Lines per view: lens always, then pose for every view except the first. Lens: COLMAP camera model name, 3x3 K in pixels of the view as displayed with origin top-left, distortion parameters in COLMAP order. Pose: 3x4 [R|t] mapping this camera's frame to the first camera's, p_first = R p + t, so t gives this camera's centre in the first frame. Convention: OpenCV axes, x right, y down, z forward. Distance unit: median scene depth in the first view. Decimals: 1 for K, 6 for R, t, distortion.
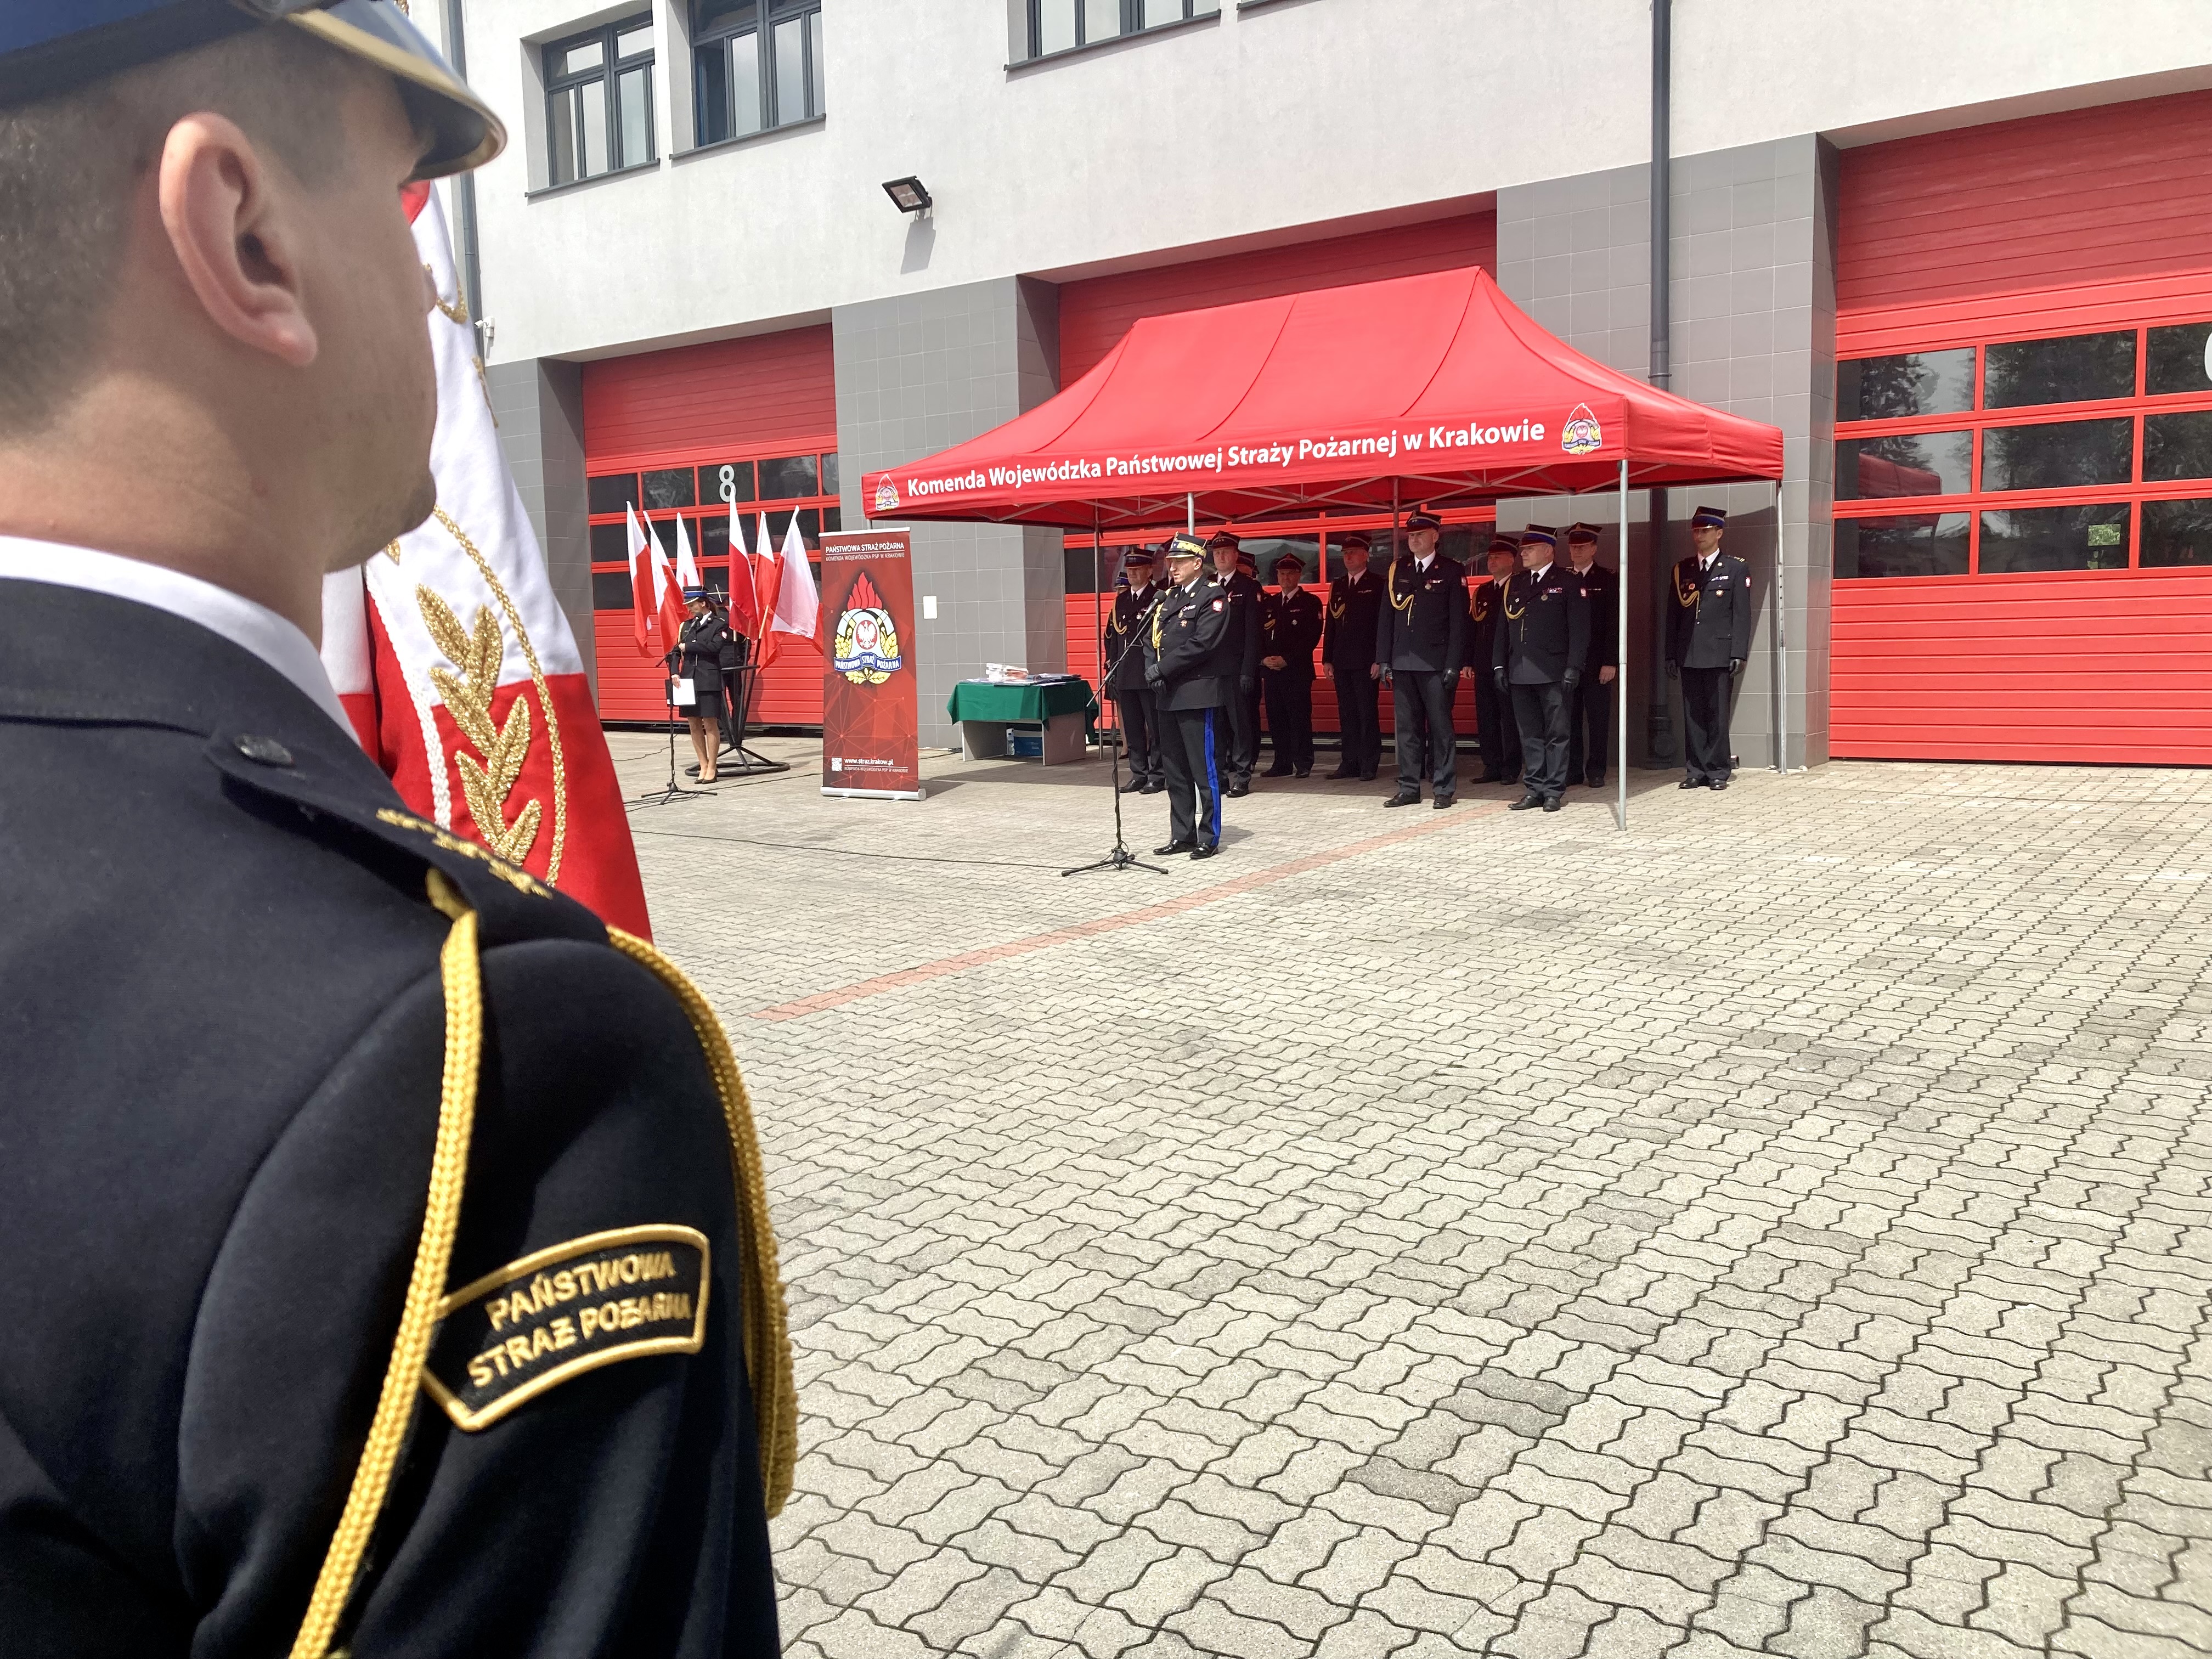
lens RADIAL K [[1789.3, 0, 1106.4], [0, 1789.3, 828.3], [0, 0, 1]] dist [-0.000259, 0.001355]
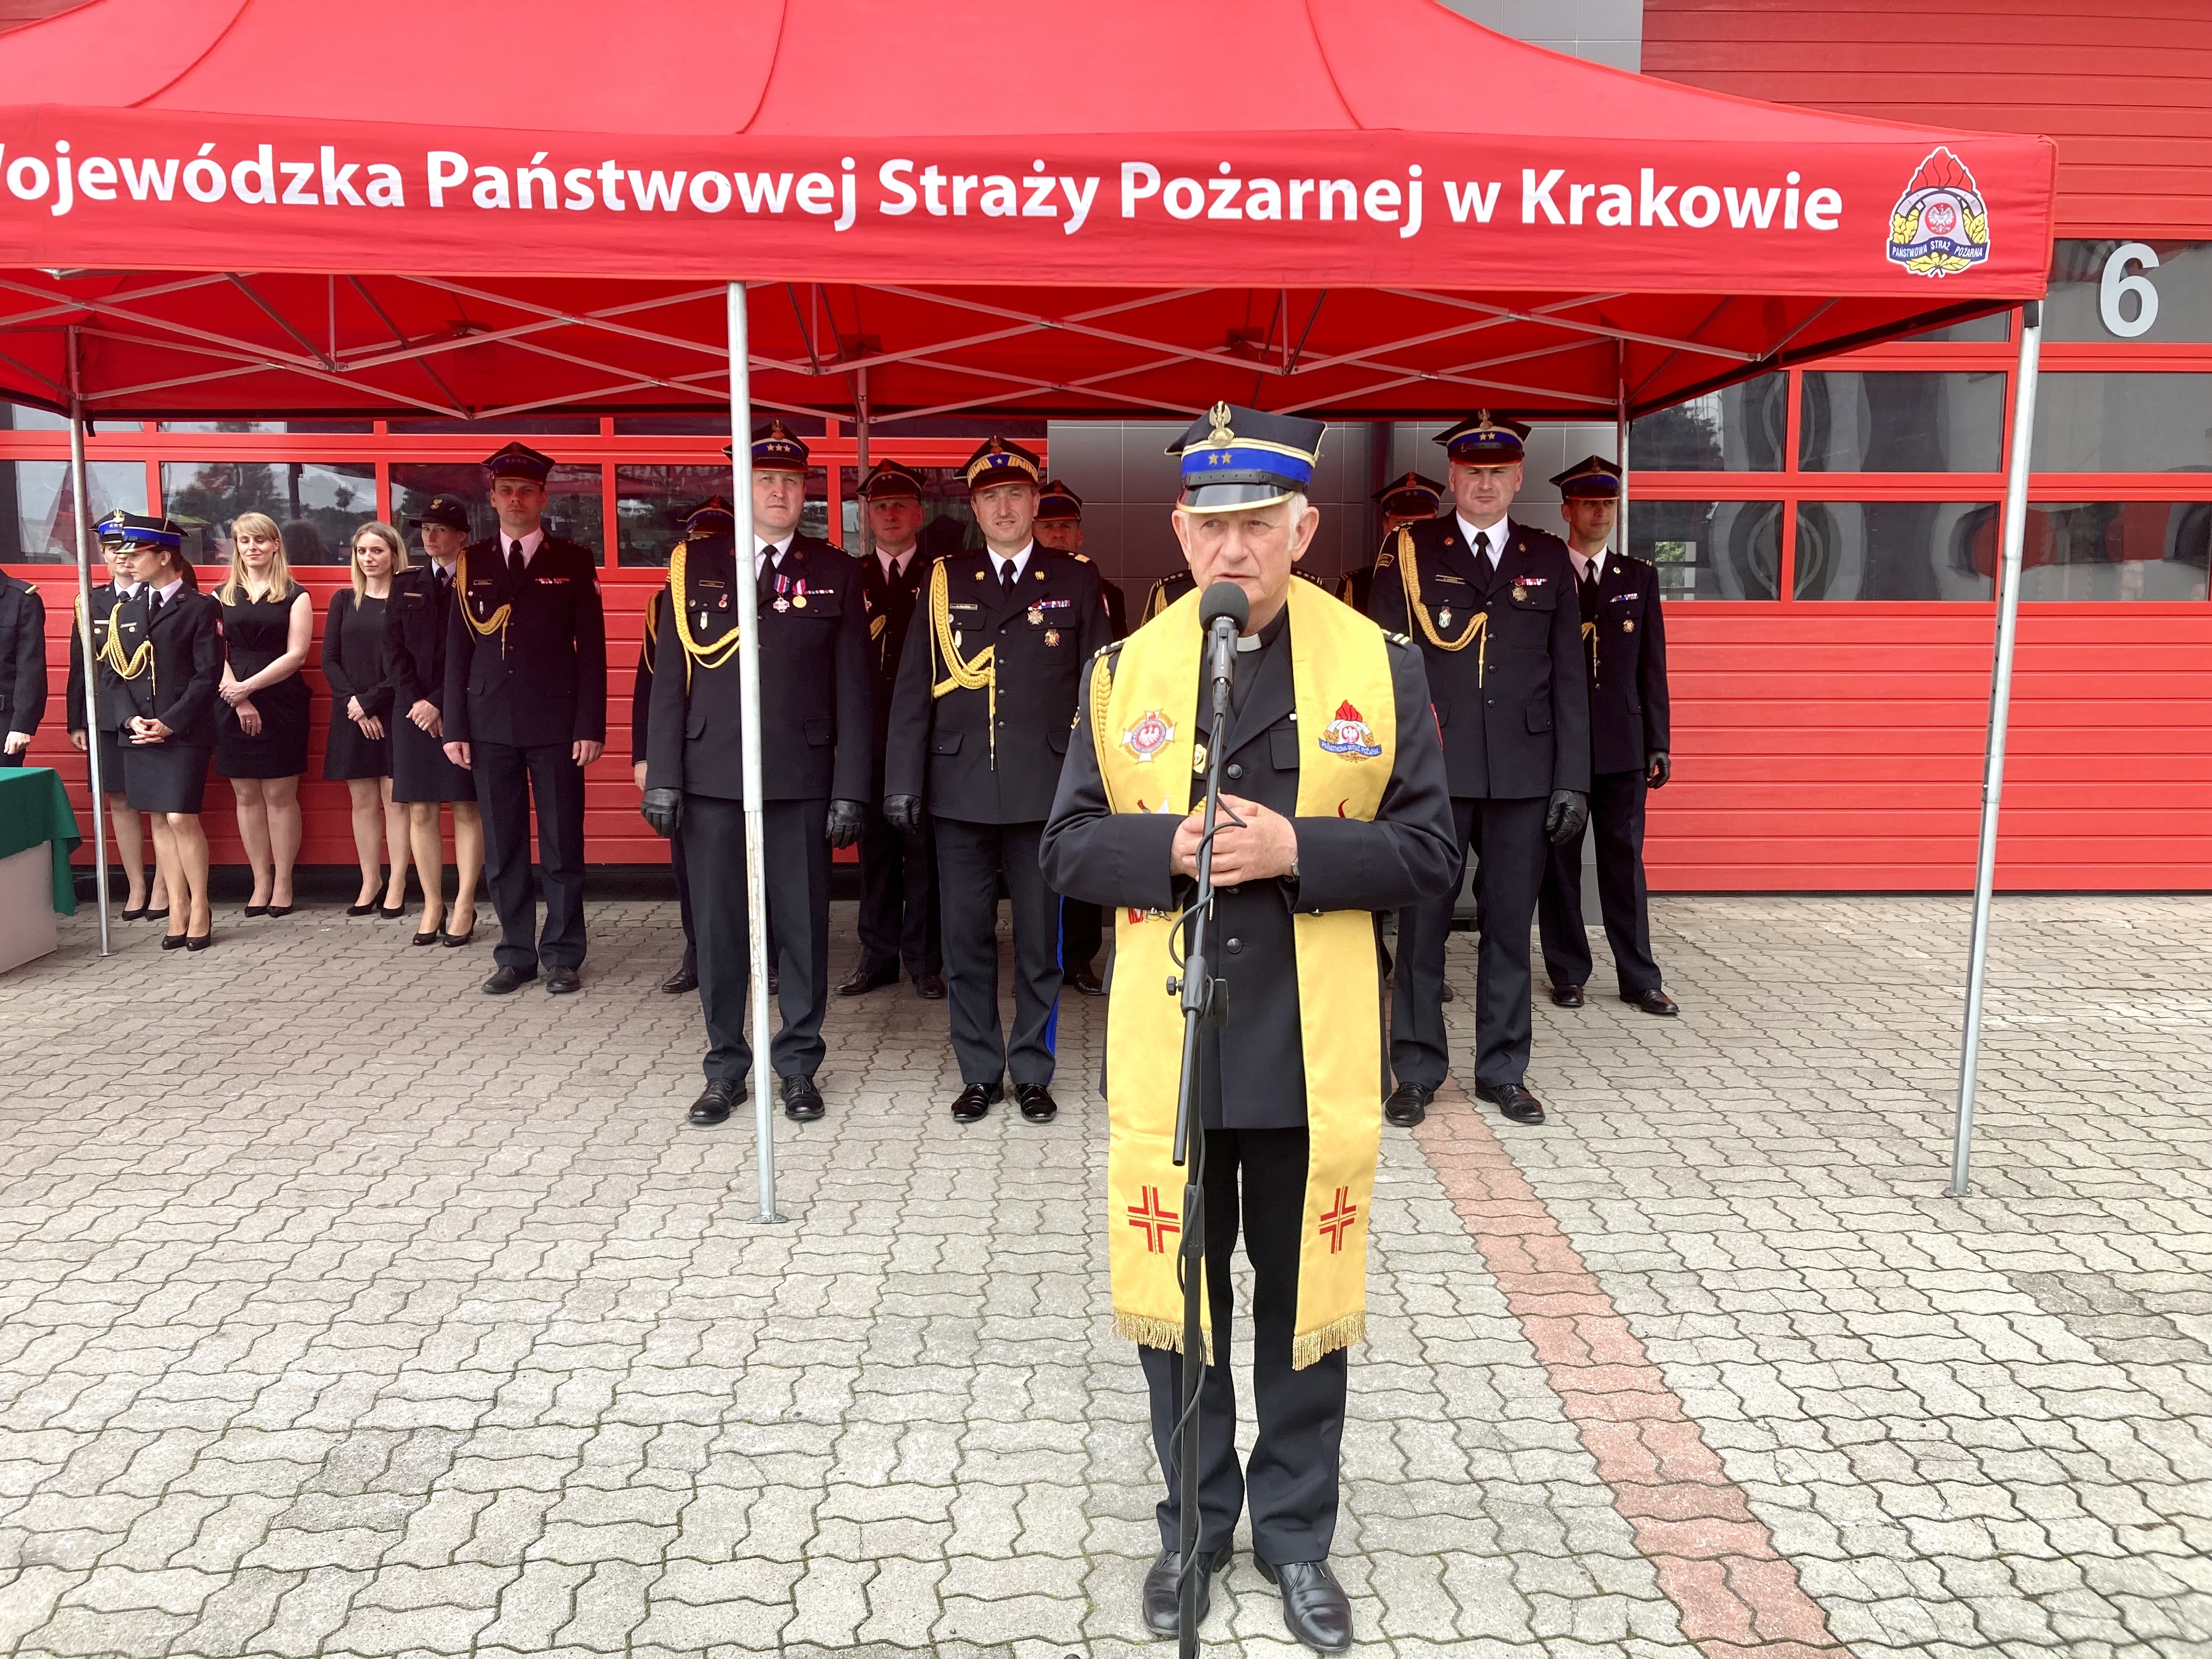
lens RADIAL K [[1789.3, 0, 1109.7], [0, 1789.3, 824.9], [0, 0, 1]] dist [-0.000259, 0.001355]
pose [[0.777934, -0.046761, 0.626604, -0.117252], [0.049059, 0.998703, 0.013623, -0.092927], [-0.626428, 0.020143, 0.779219, 0.731237]]
